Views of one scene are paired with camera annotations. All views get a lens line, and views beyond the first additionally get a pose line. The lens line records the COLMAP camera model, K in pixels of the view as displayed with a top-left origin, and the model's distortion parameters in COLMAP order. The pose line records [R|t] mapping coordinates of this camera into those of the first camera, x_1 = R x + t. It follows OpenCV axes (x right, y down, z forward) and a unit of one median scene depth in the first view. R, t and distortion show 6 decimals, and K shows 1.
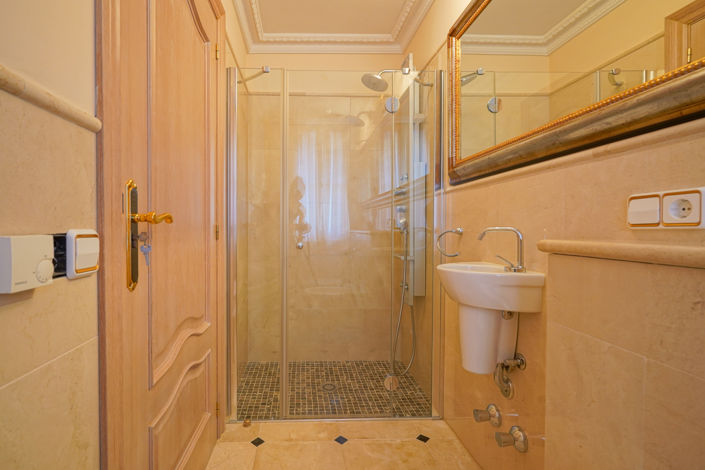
lens RADIAL K [[332.7, 0, 352.5], [0, 332.7, 230.3], [0, 0, 1]] dist [-0.001451, 0.000540]
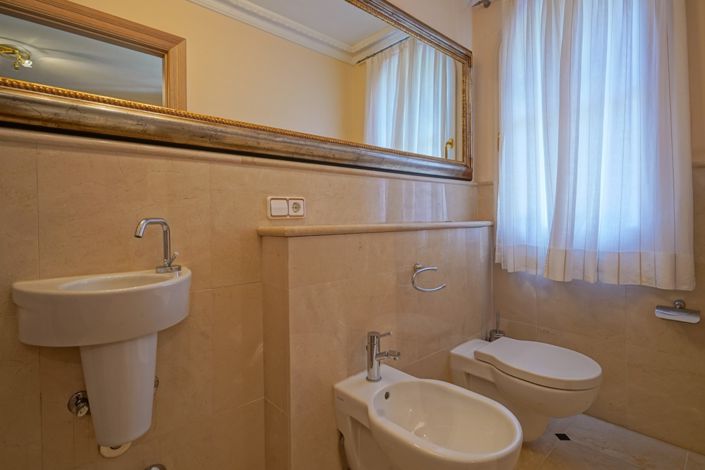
lens RADIAL K [[332.7, 0, 352.3], [0, 332.7, 230.6], [0, 0, 1]] dist [-0.001451, 0.000540]
pose [[-0.513395, -0.023663, 0.857826, -0.757970], [0.015336, 0.999207, 0.036741, 0.000292], [-0.858015, 0.032019, -0.512625, 1.632951]]
